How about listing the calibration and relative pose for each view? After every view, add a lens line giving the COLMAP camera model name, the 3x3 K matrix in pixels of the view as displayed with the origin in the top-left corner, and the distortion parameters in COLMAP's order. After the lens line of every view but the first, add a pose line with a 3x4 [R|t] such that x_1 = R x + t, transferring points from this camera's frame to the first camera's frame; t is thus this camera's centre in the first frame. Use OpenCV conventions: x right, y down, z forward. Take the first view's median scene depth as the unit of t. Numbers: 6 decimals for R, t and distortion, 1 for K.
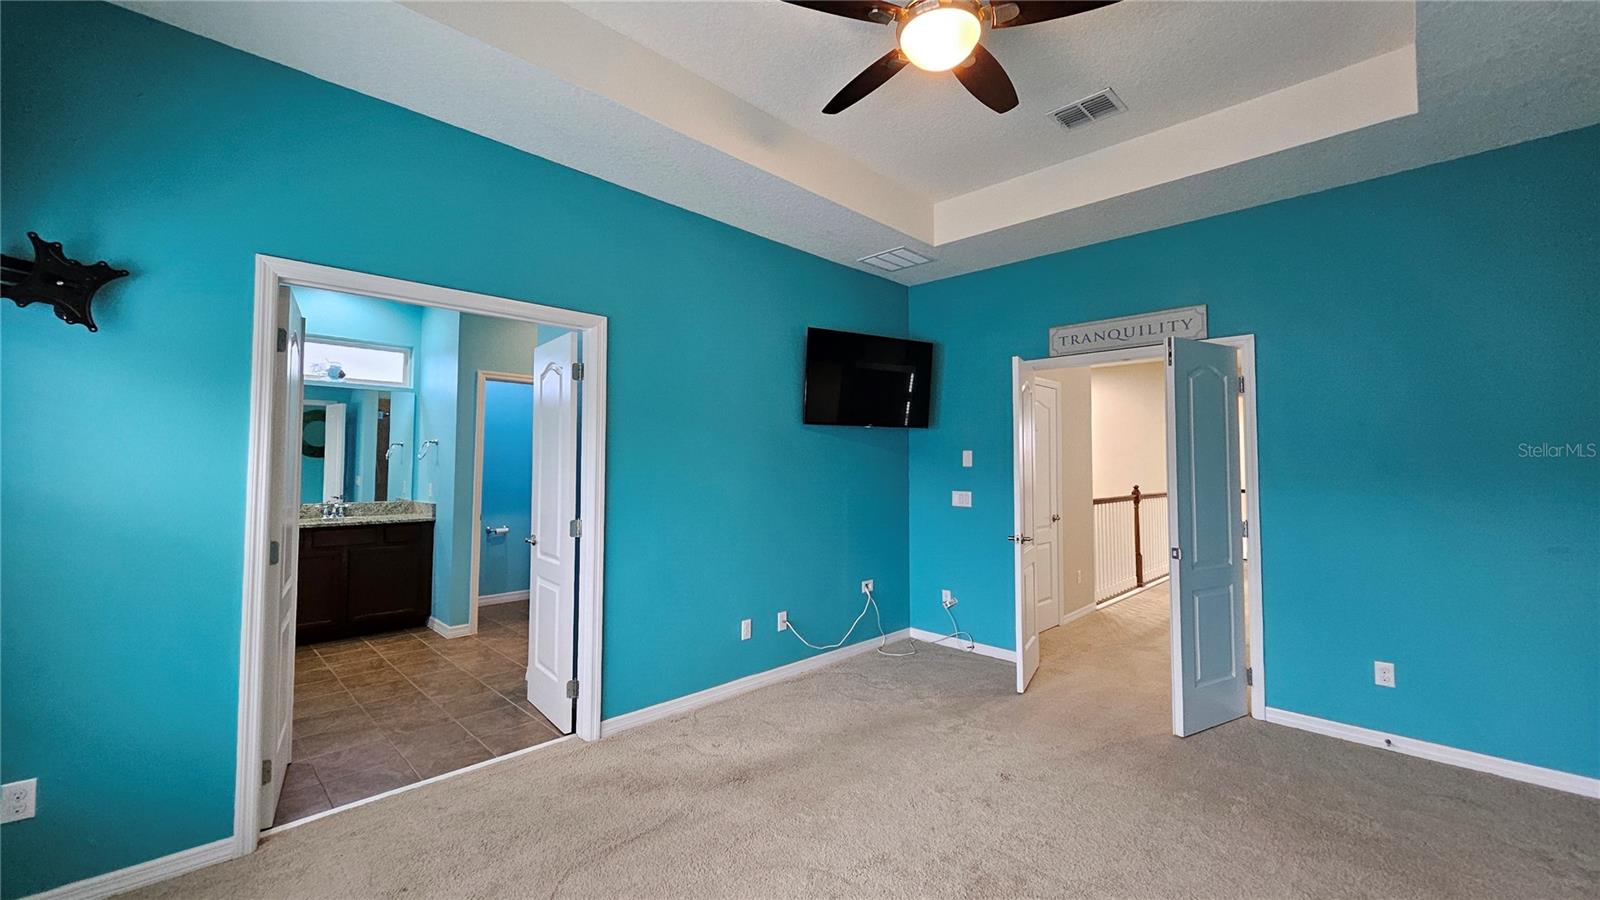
lens RADIAL K [[629.3, 0, 799.6], [0, 629.3, 437.8], [0, 0, 1]] dist [0.005596, -0.000337]
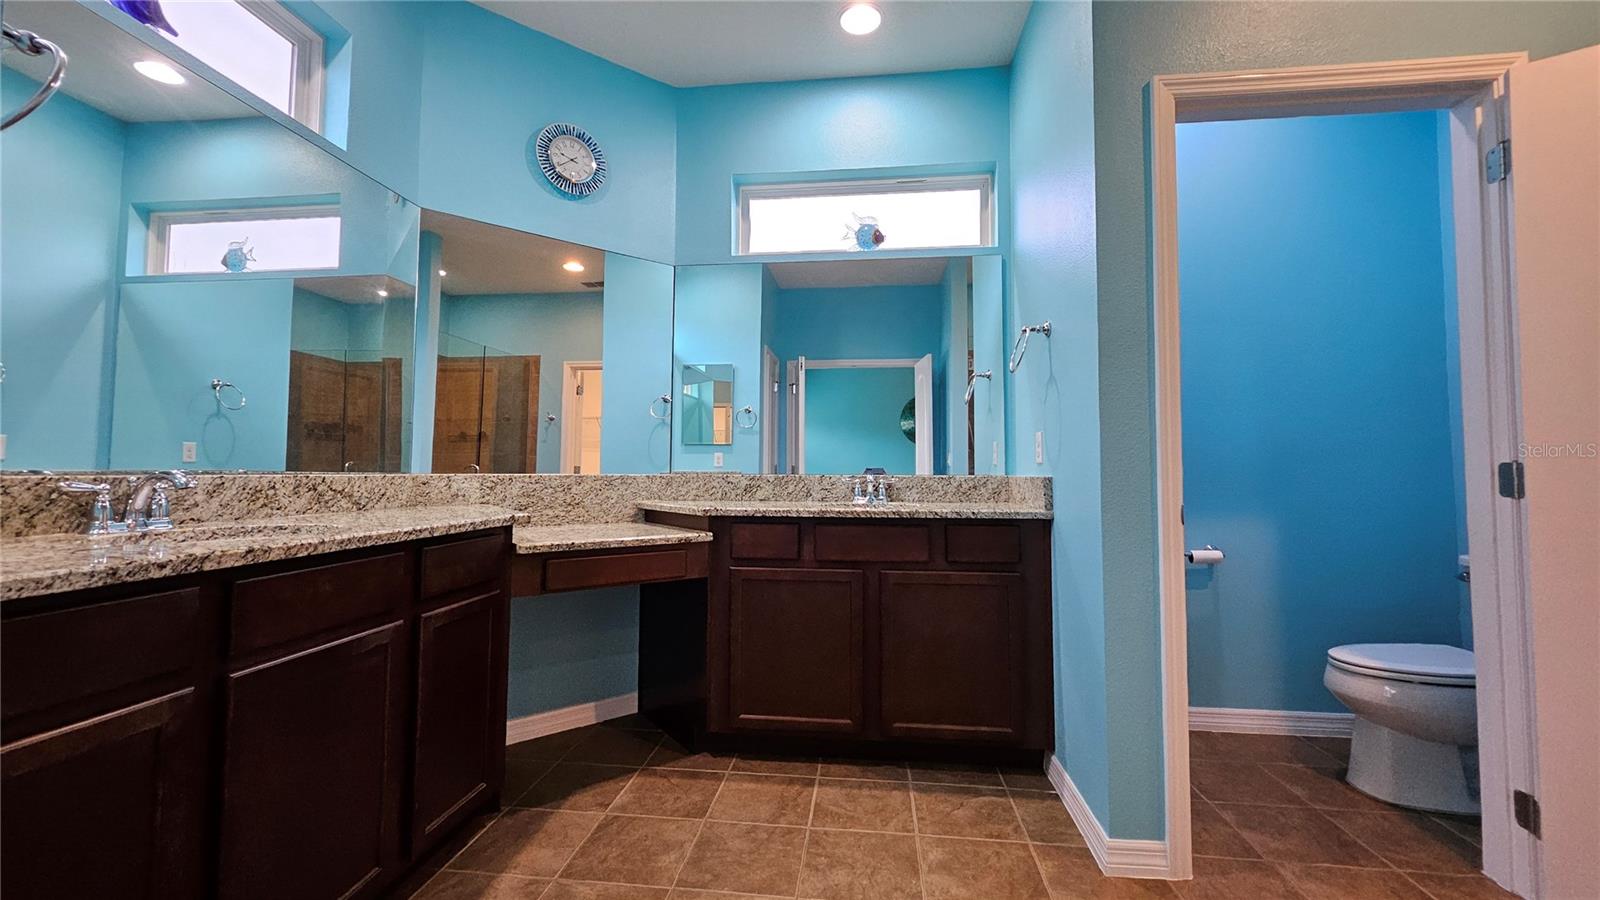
lens RADIAL K [[629.3, 0, 795.2], [0, 629.3, 440.8], [0, 0, 1]] dist [0.005596, -0.000337]
pose [[0.618783, -0.039683, -0.784559, -0.359543], [0.036293, 0.999101, -0.021910, 0.083332], [0.784723, -0.014917, 0.619667, 0.617740]]
